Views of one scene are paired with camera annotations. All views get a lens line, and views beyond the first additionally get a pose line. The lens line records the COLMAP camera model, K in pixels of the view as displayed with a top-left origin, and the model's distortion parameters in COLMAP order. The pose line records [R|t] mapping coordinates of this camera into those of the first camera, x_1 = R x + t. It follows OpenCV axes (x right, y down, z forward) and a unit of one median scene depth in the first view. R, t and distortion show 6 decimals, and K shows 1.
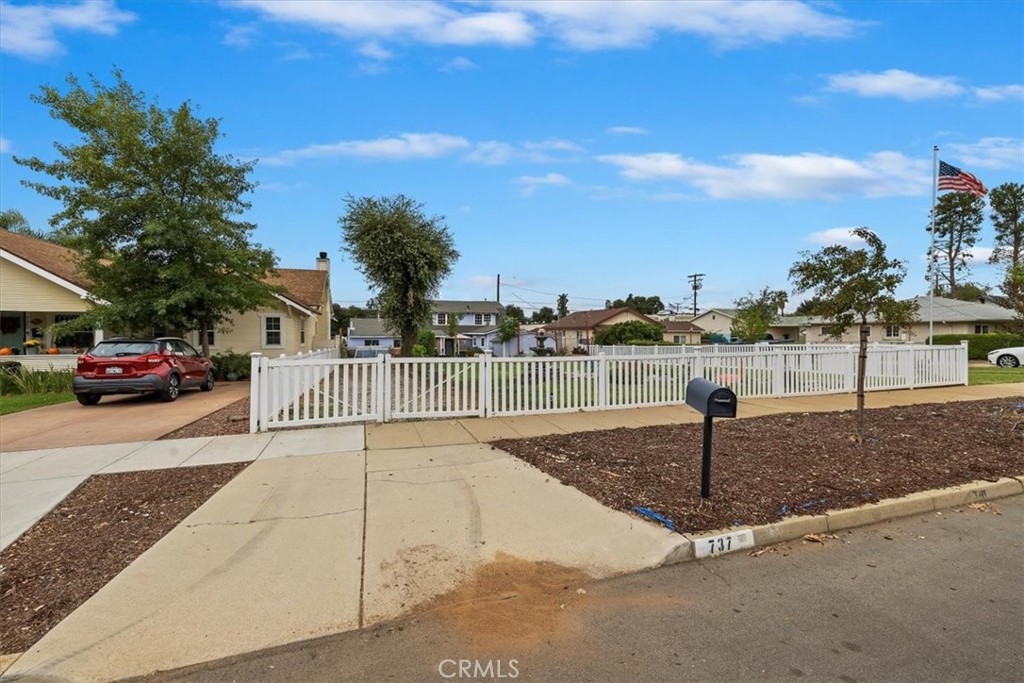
lens RADIAL K [[429.7, 0, 516.0], [0, 429.7, 322.4], [0, 0, 1]] dist [0.001822, 0.000053]
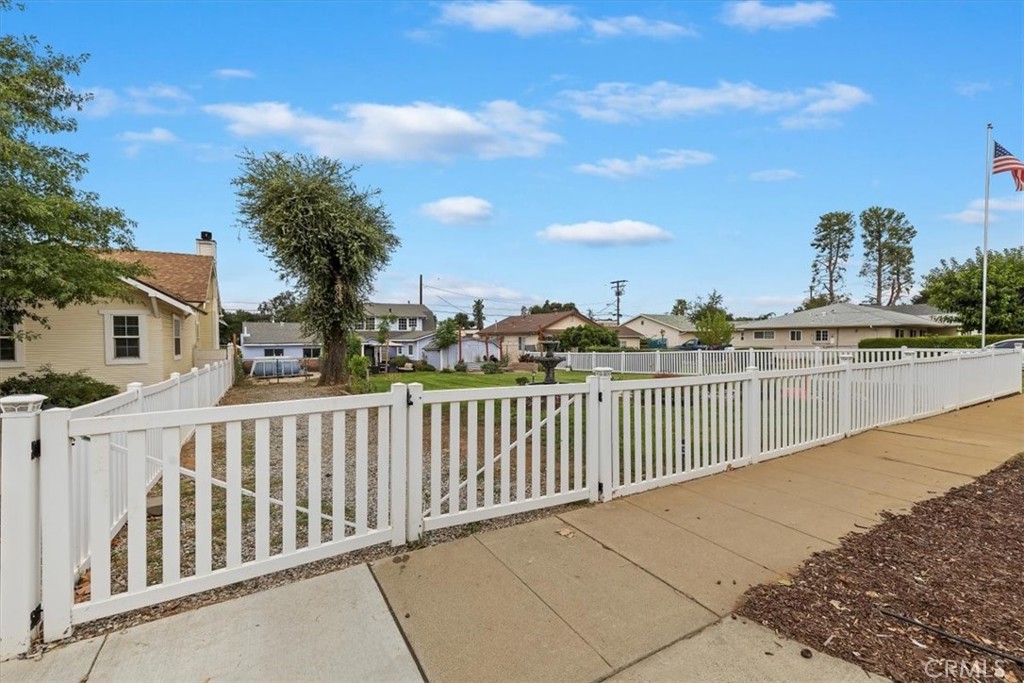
lens RADIAL K [[430.5, 0, 513.8], [0, 430.5, 338.8], [0, 0, 1]] dist [0.000879, 0.000597]
pose [[0.978899, -0.005404, 0.204273, -0.090479], [0.000861, 0.999750, 0.022323, 0.006536], [-0.204342, -0.021676, 0.978659, 0.176479]]
